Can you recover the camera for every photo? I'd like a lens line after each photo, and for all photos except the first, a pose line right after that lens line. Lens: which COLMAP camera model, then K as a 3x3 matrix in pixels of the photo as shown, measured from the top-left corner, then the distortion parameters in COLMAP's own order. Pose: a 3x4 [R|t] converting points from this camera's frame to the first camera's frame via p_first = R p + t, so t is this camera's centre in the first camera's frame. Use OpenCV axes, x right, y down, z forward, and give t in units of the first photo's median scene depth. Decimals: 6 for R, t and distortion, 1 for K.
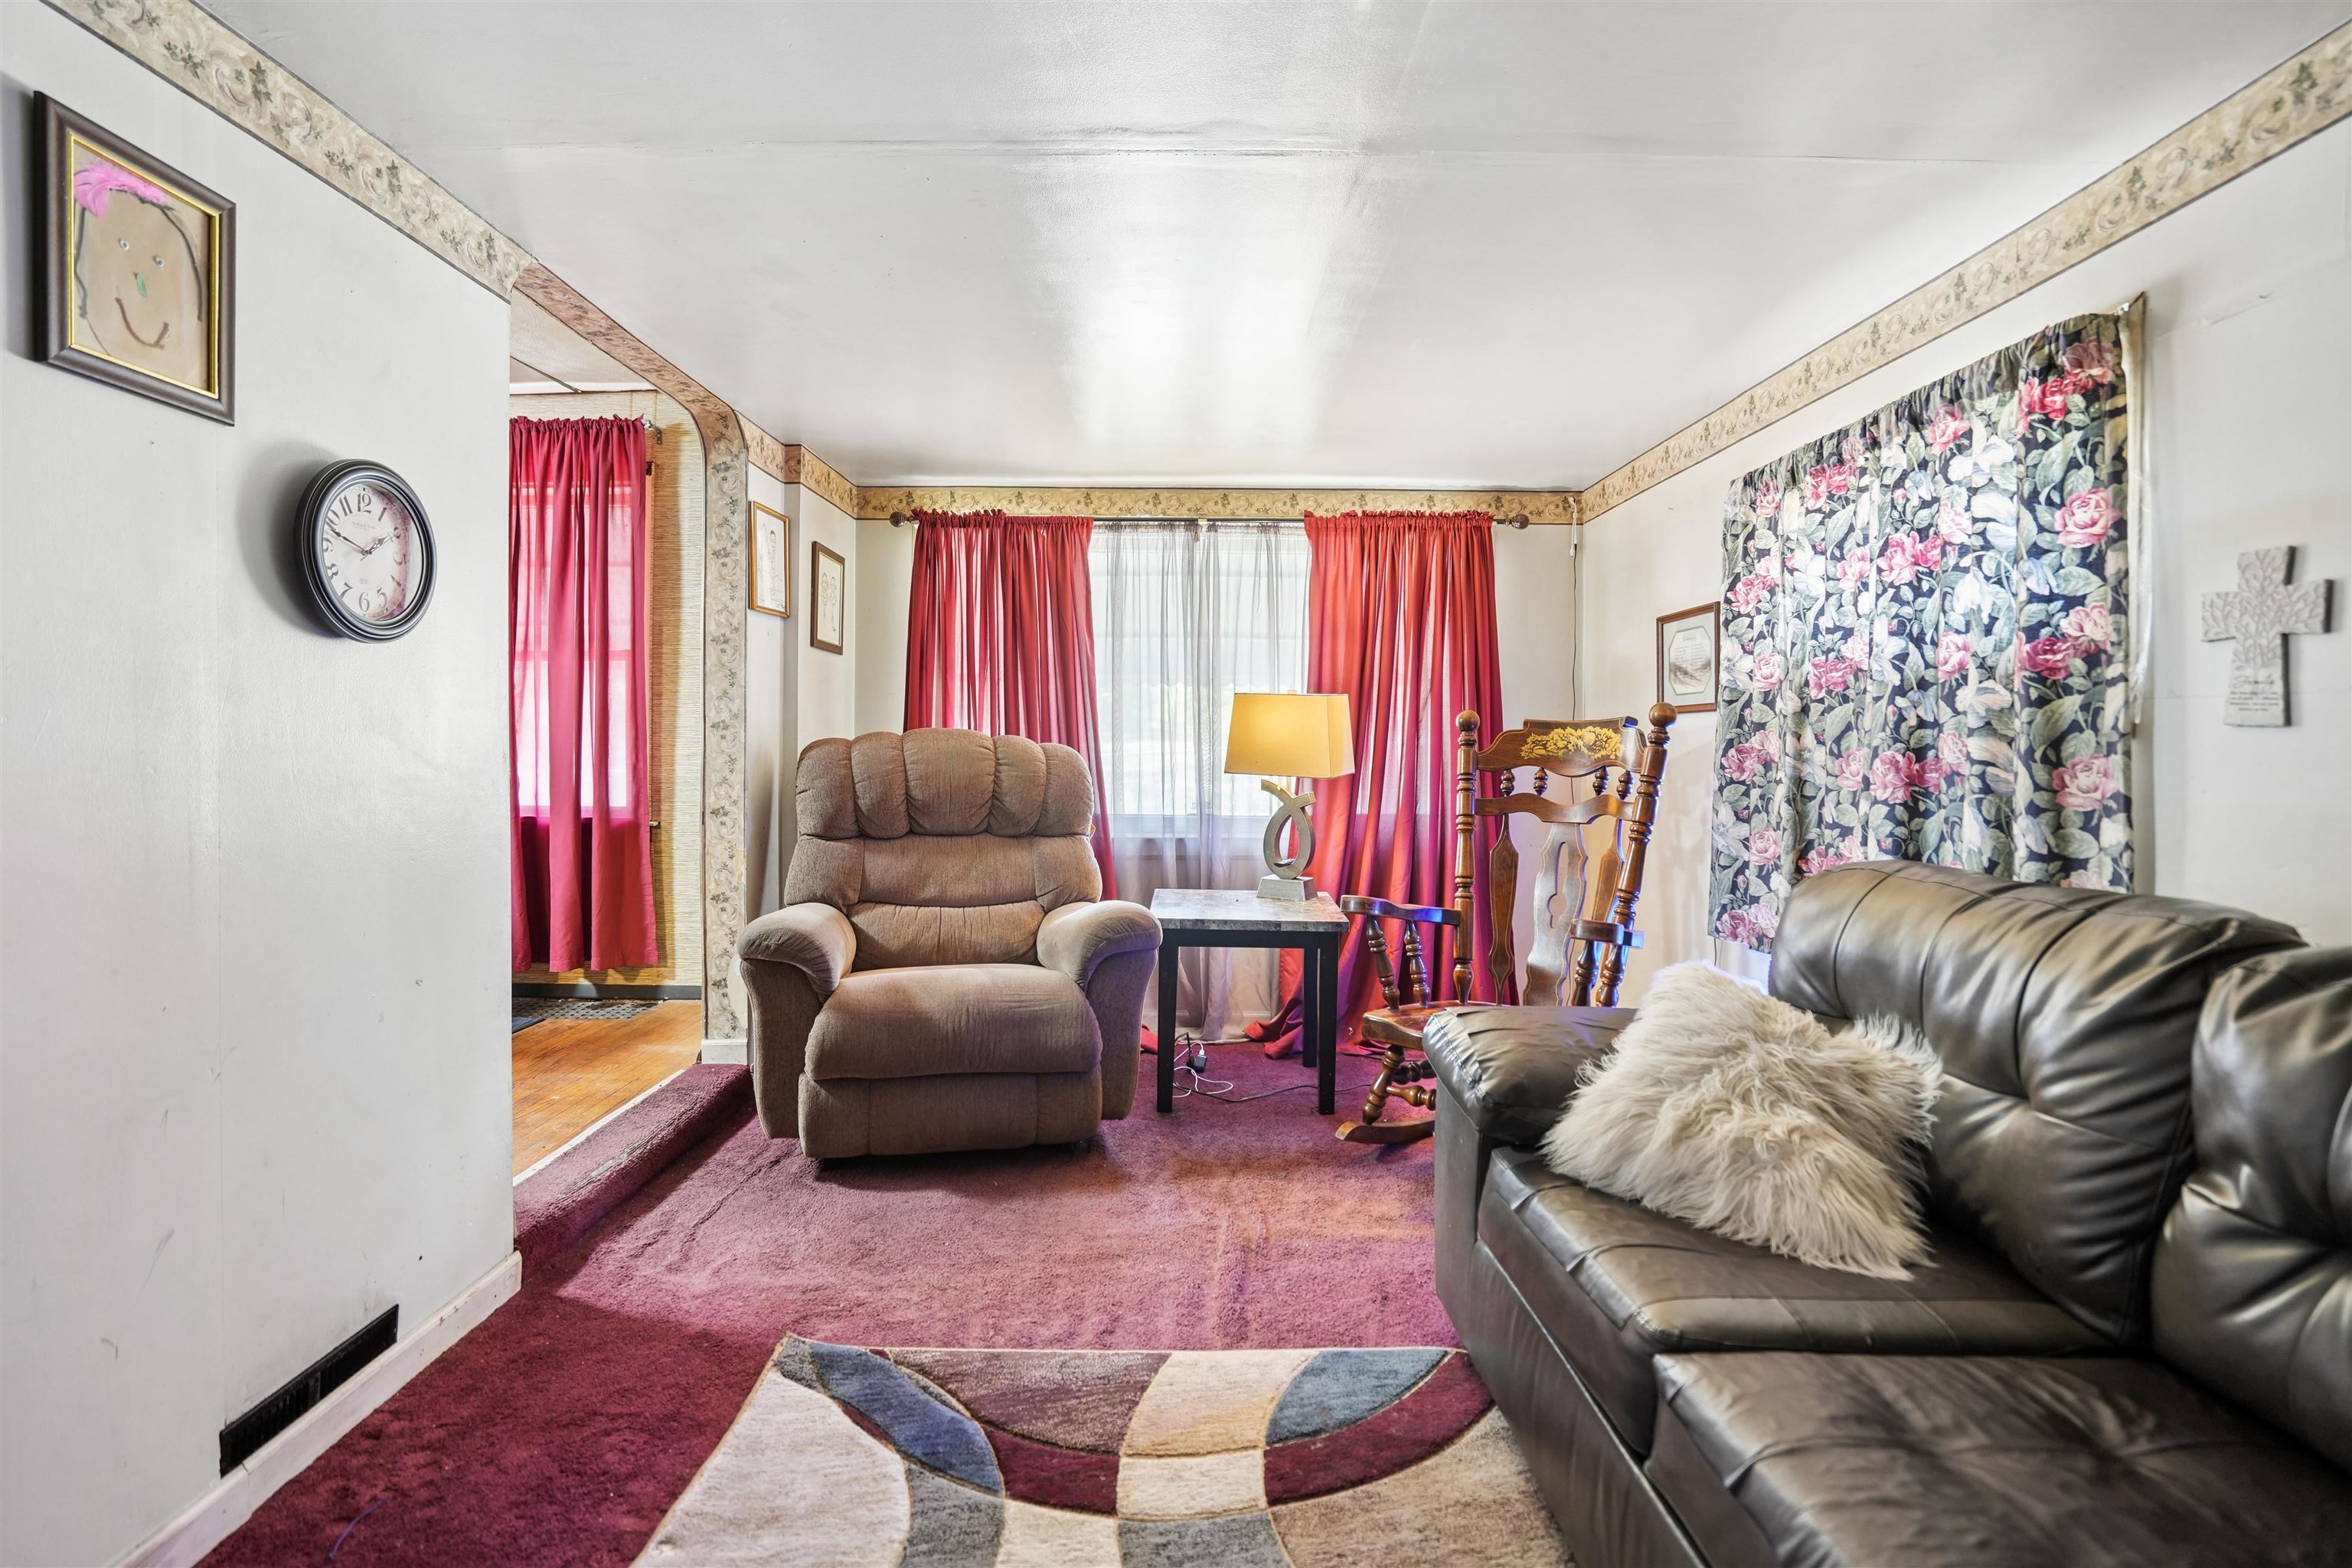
lens RADIAL K [[1134.6, 0, 1176.3], [0, 1134.6, 743.6], [0, 0, 1]] dist [0.000660, 0.000079]
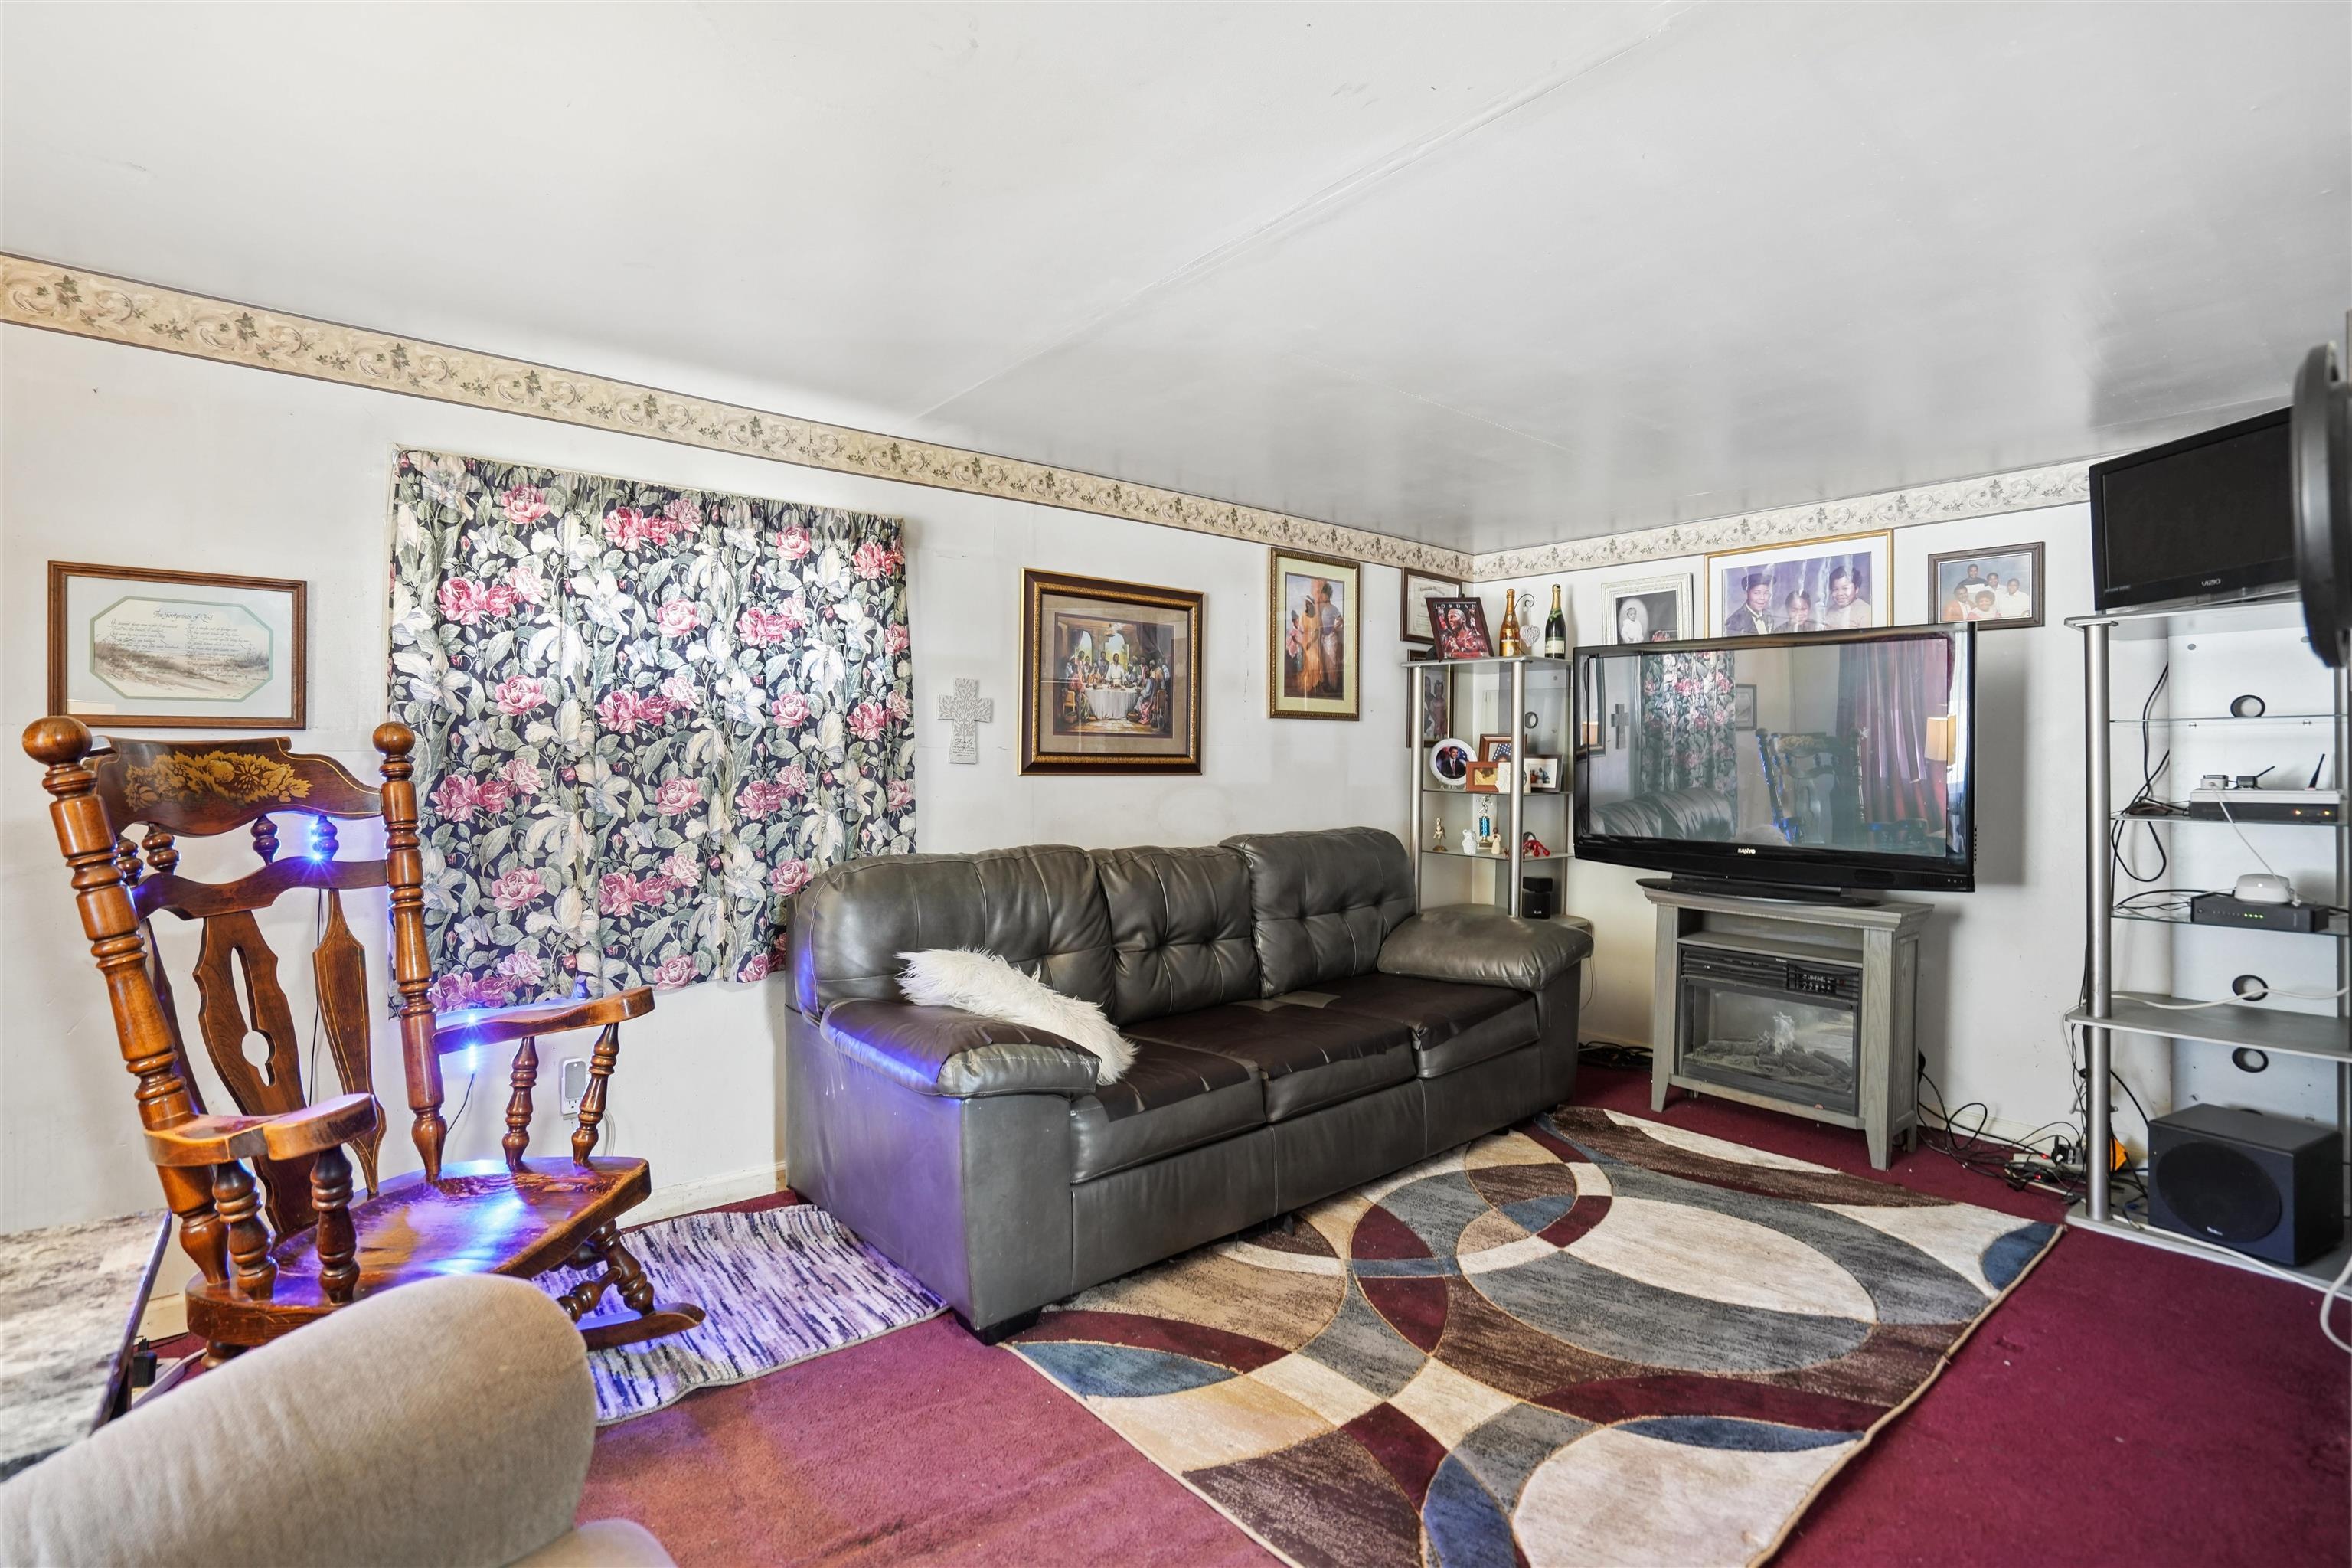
lens RADIAL K [[1109.3, 0, 1176.0], [0, 1109.3, 784.0], [0, 0, 1]] dist [-0.000778, -0.000111]
pose [[-0.637606, -0.018078, 0.770150, -0.637799], [-0.002361, 0.999766, 0.021514, -0.016947], [-0.770359, 0.011899, -0.637499, 1.490867]]
